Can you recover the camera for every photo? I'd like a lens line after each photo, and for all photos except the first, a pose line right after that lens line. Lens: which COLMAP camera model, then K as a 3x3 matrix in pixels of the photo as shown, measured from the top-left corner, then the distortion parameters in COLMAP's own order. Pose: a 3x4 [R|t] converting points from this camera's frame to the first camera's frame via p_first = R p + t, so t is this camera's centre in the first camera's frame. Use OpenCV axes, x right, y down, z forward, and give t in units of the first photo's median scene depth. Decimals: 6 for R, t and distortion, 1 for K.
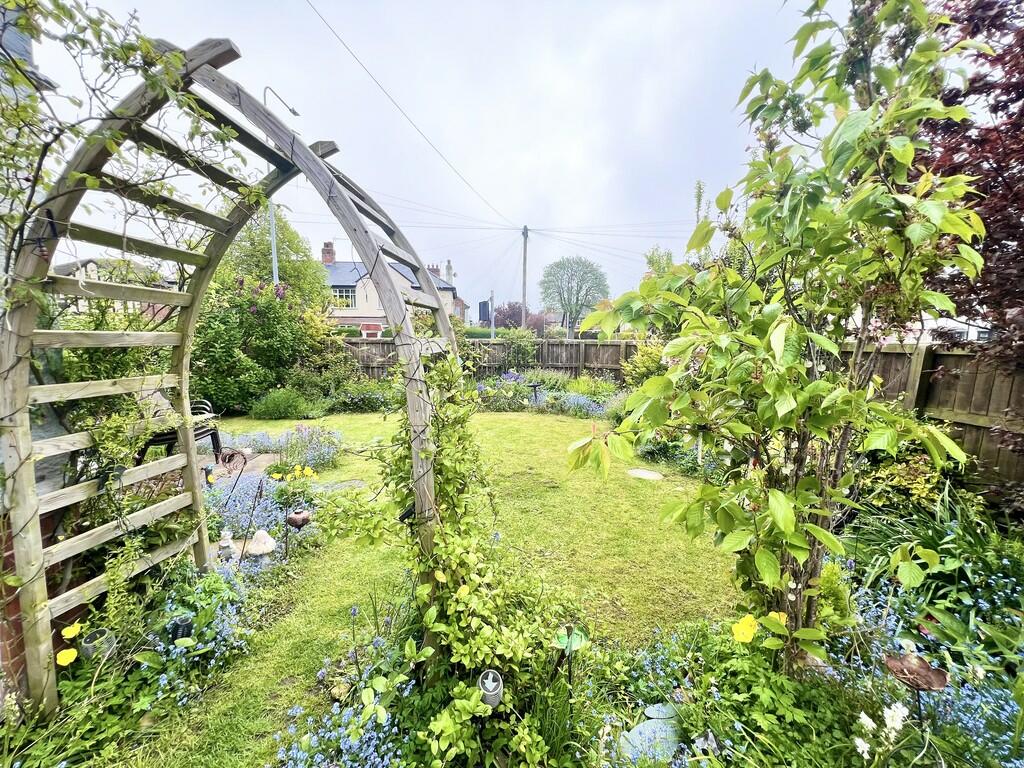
lens RADIAL K [[410.1, 0, 514.3], [0, 410.1, 382.6], [0, 0, 1]] dist [-0.001157, 0.000491]
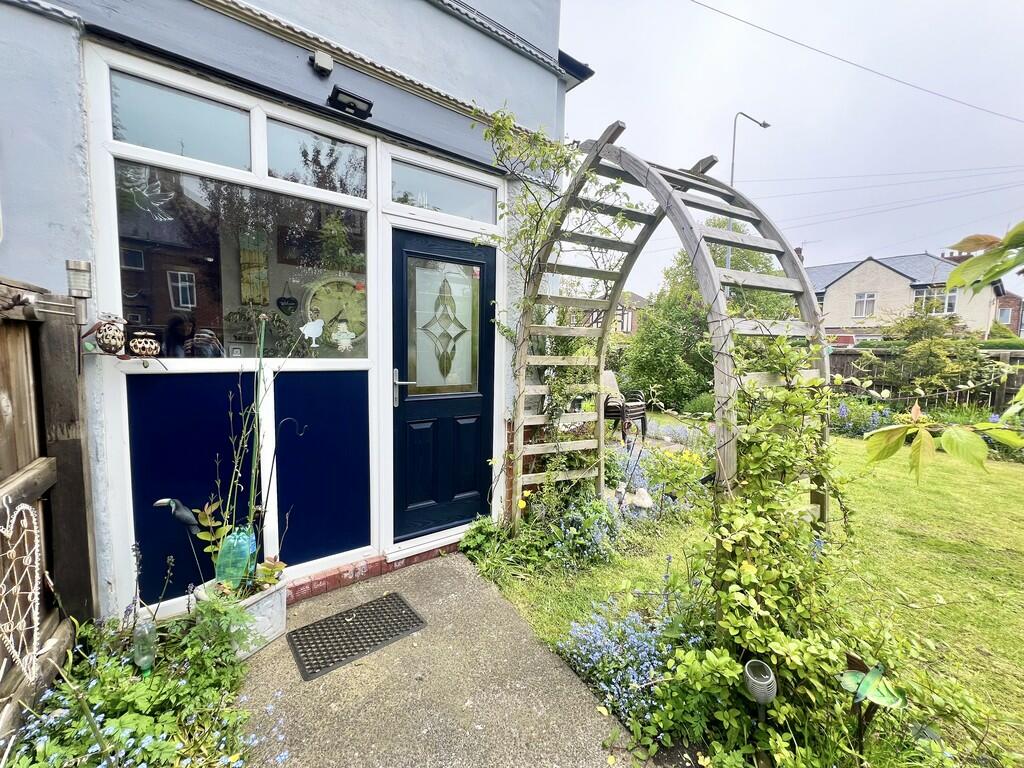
lens RADIAL K [[410.1, 0, 514.3], [0, 410.1, 382.6], [0, 0, 1]] dist [-0.001157, 0.000491]
pose [[0.528125, 0.076526, -0.845711, 0.303091], [-0.106653, 0.994022, 0.023344, 0.079149], [0.842442, 0.077869, 0.533130, -0.027238]]
